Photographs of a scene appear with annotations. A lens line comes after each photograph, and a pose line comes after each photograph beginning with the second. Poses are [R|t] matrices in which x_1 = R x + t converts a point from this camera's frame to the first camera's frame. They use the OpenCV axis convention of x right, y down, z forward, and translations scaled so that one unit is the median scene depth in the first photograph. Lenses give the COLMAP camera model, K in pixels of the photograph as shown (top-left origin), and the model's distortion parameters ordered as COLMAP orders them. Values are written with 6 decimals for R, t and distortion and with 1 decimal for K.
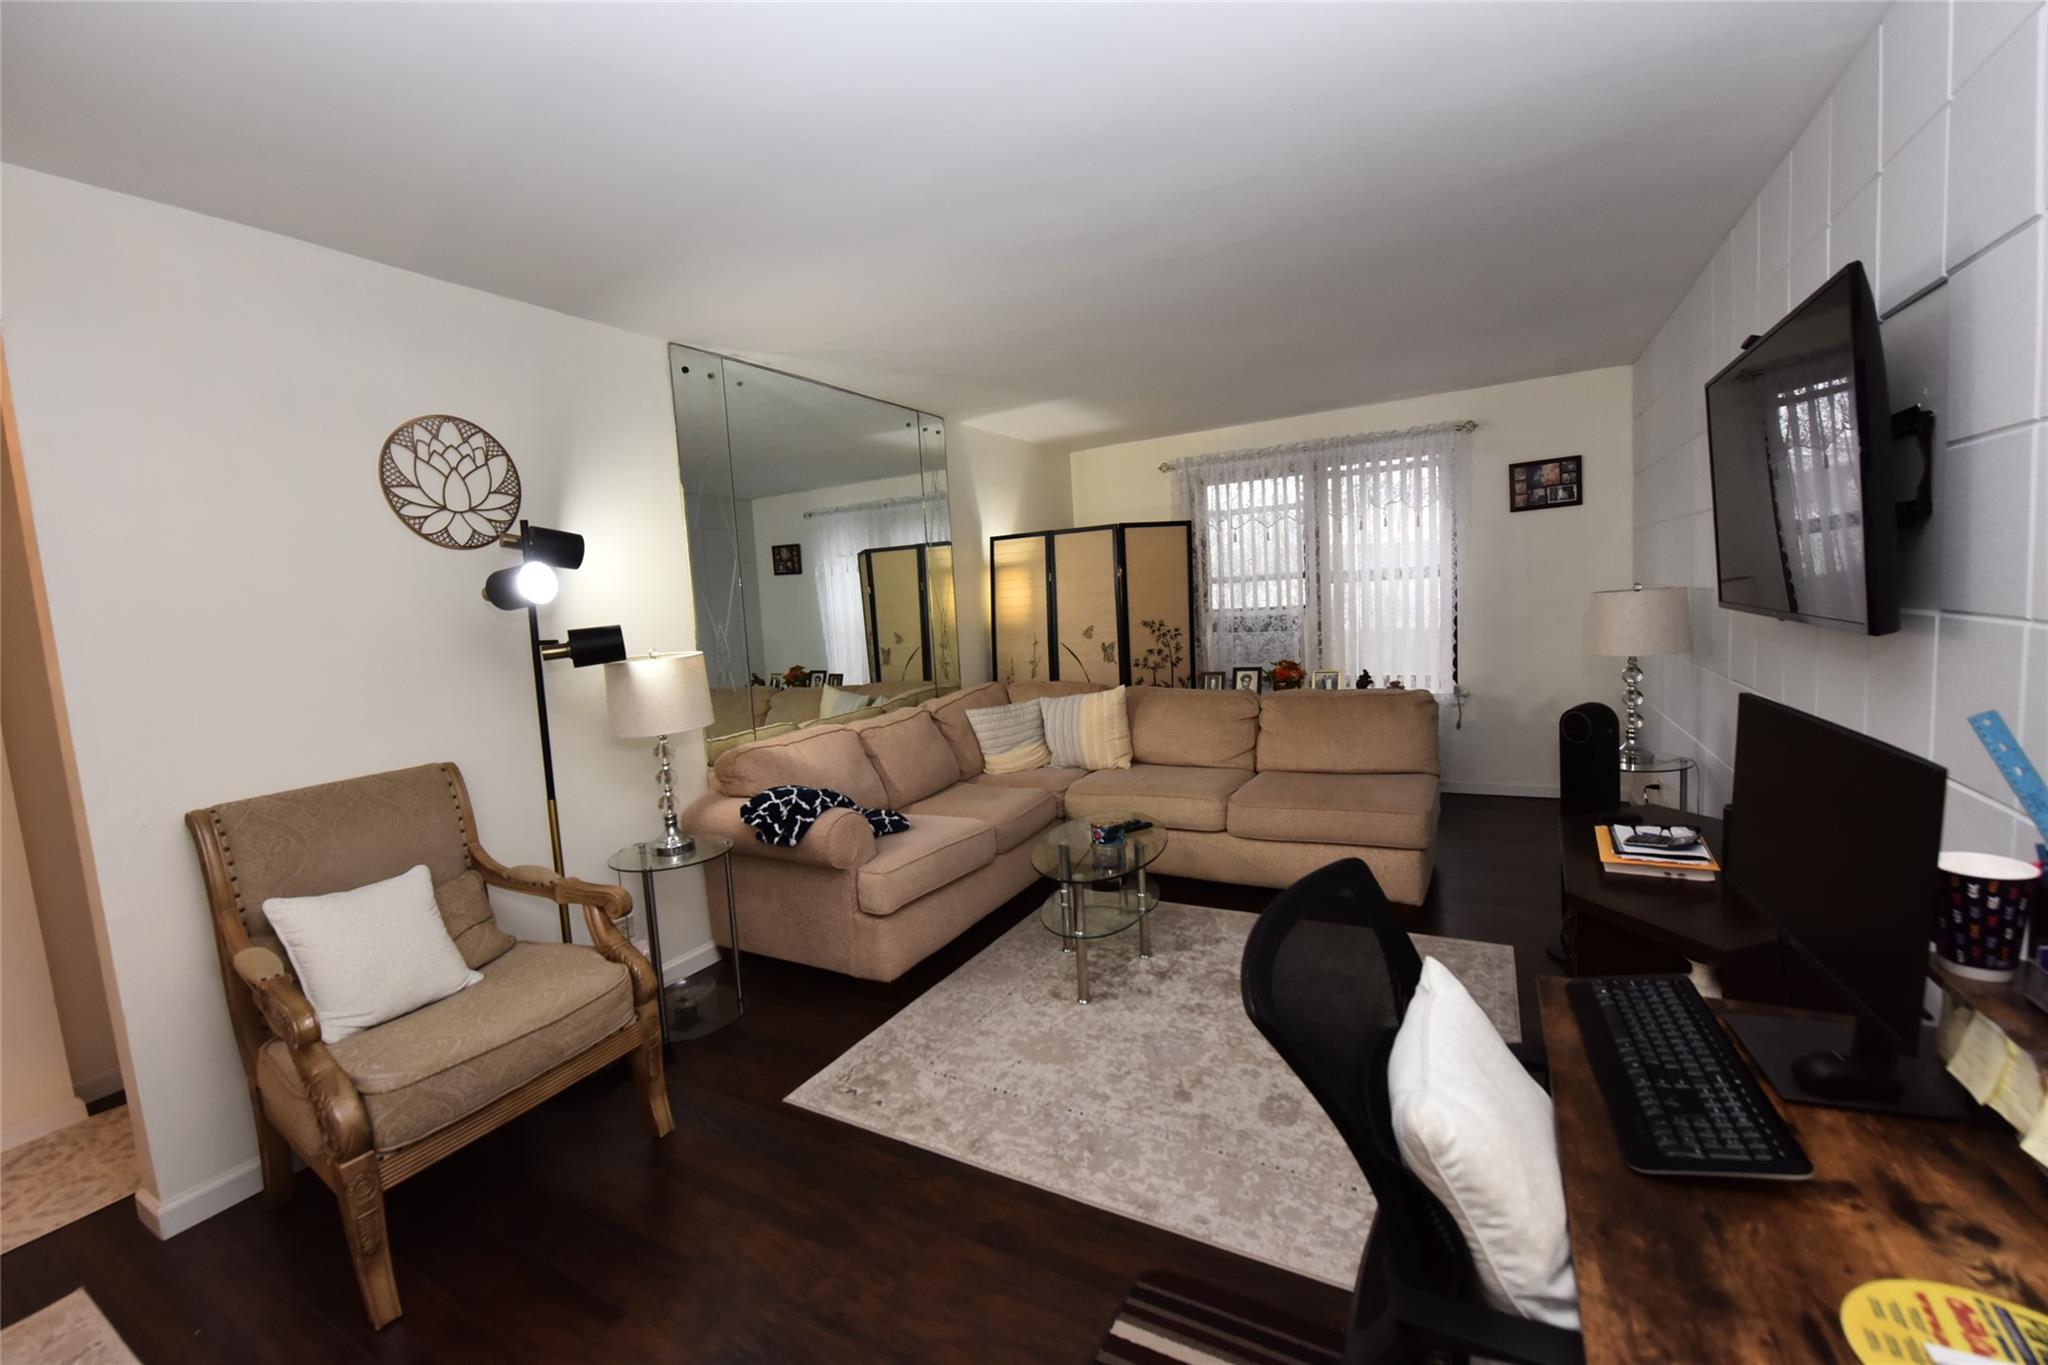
lens RADIAL K [[828.7, 0, 1024.8], [0, 828.7, 676.0], [0, 0, 1]] dist [-0.016731, -0.000213]
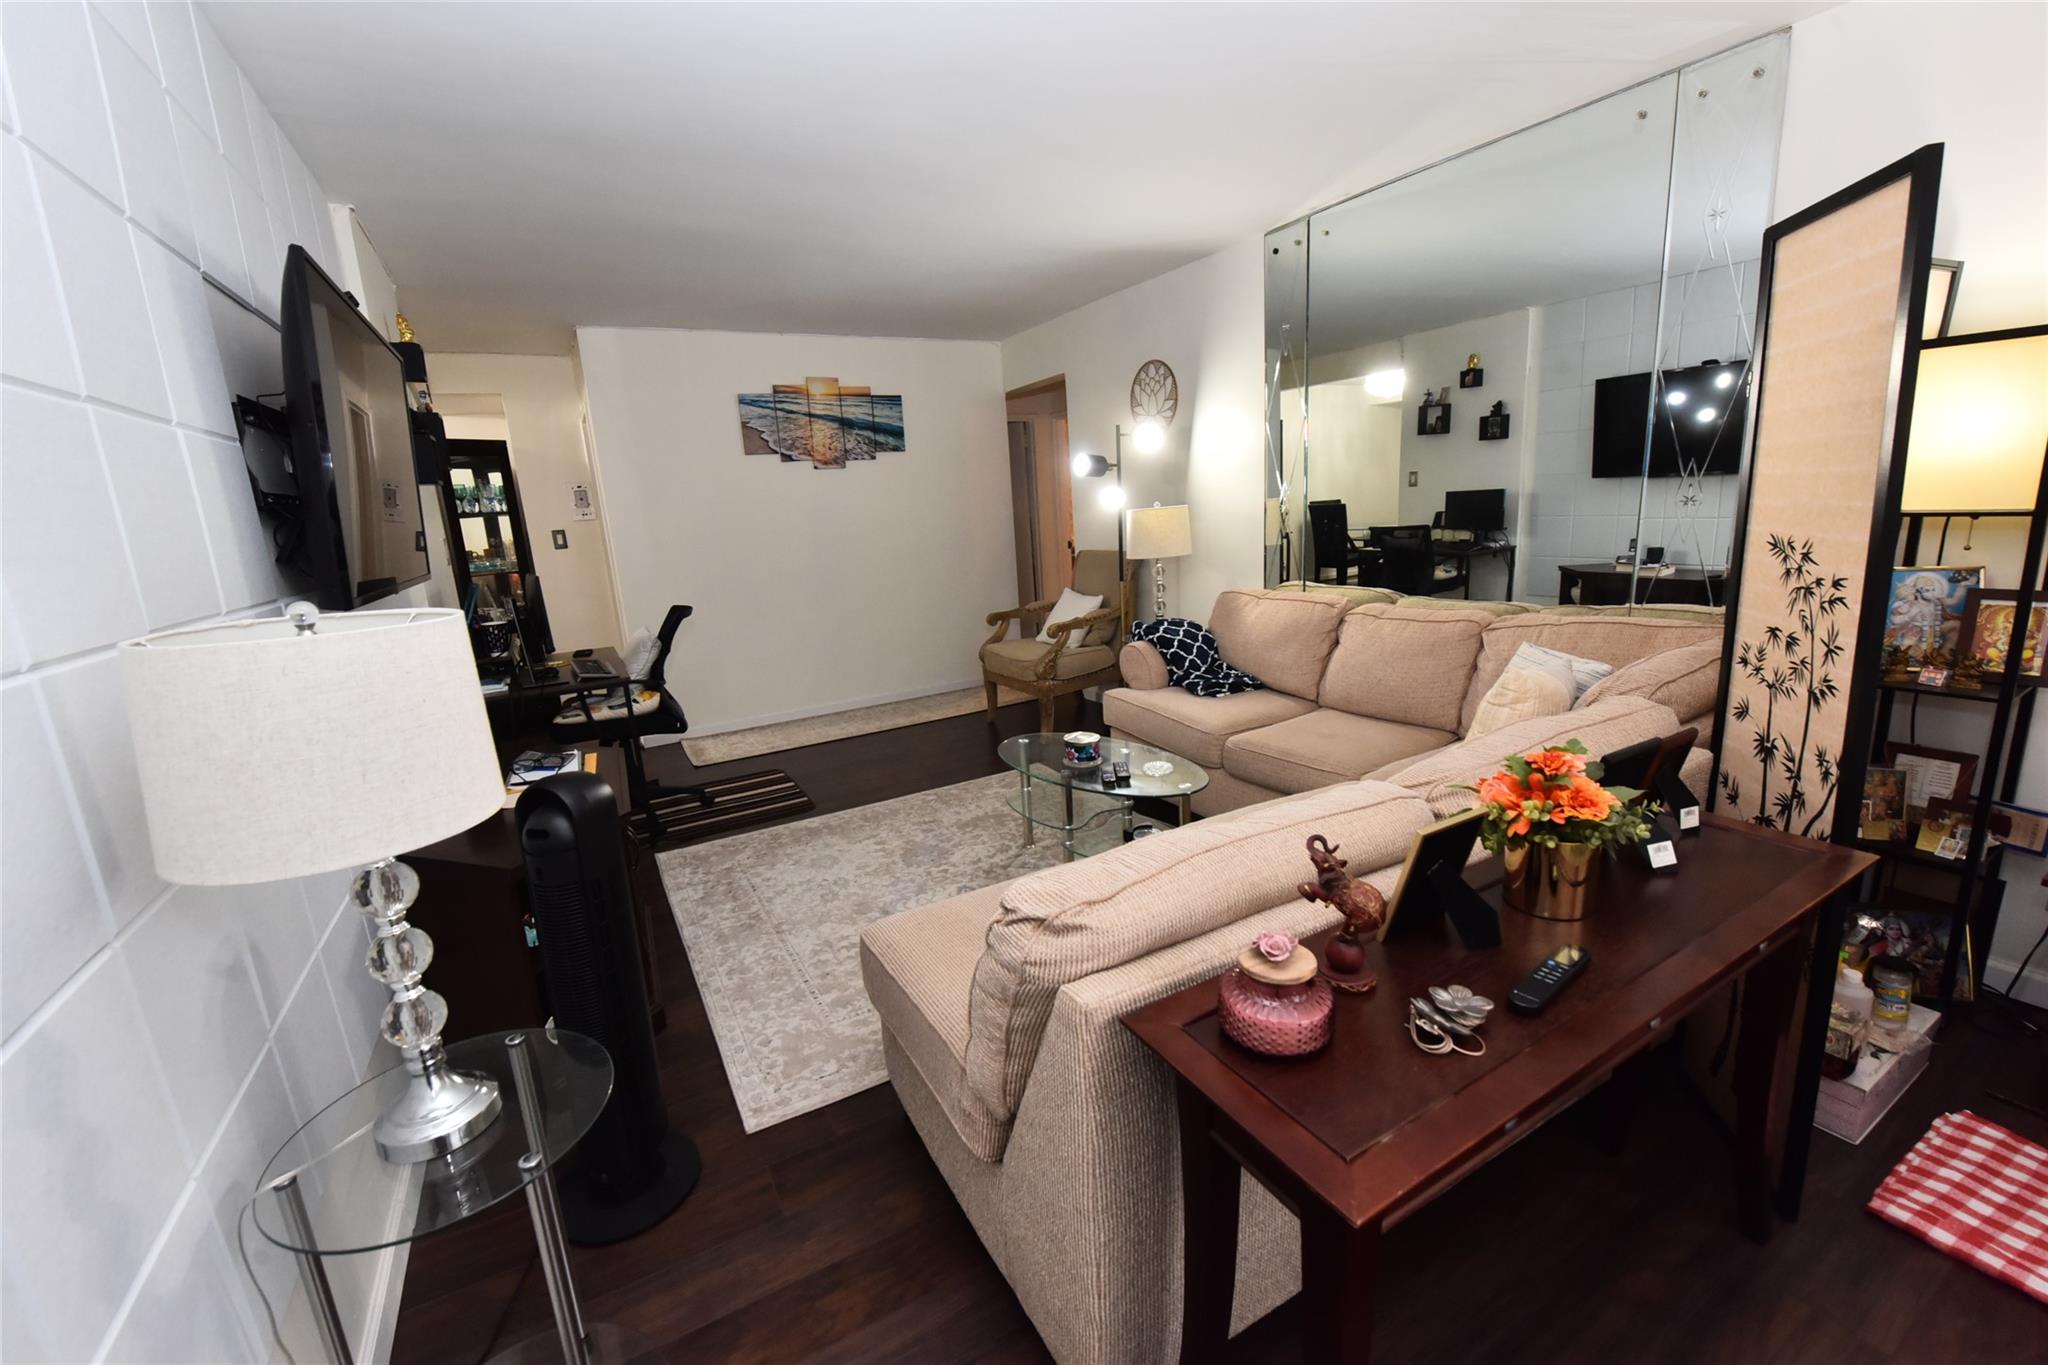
lens RADIAL K [[828.7, 0, 1027.1], [0, 828.7, 679.4], [0, 0, 1]] dist [-0.016731, -0.000213]
pose [[-0.509992, 0.271307, -0.816273, 0.920303], [0.007412, 0.950307, 0.311226, -0.185822], [0.860147, 0.152673, -0.486660, 1.479120]]
